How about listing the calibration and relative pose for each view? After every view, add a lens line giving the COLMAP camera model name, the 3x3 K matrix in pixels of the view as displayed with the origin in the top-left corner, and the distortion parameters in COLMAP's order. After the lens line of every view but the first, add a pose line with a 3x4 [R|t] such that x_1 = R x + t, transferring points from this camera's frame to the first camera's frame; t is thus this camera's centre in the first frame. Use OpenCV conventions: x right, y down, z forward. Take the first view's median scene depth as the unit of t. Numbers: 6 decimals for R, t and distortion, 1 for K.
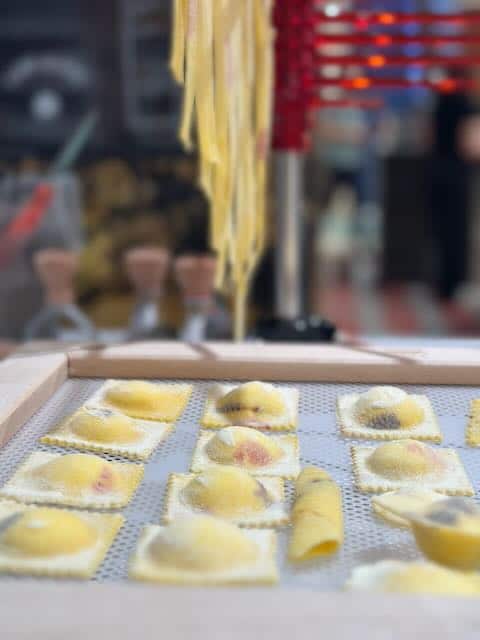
lens RADIAL K [[903.5, 0, 240.0], [0, 903.5, 320.0], [0, 0, 1]] dist [0.122339, 0.009205]
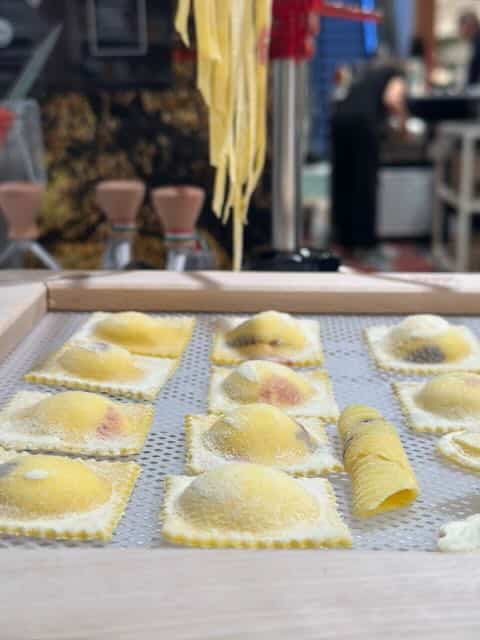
lens RADIAL K [[903.5, 0, 240.0], [0, 903.5, 320.0], [0, 0, 1]] dist [0.122339, 0.009205]
pose [[0.998430, -0.005799, 0.055712, -0.066651], [0.003262, 0.998958, 0.045522, 0.040526], [-0.055918, -0.045268, 0.997409, 0.157033]]
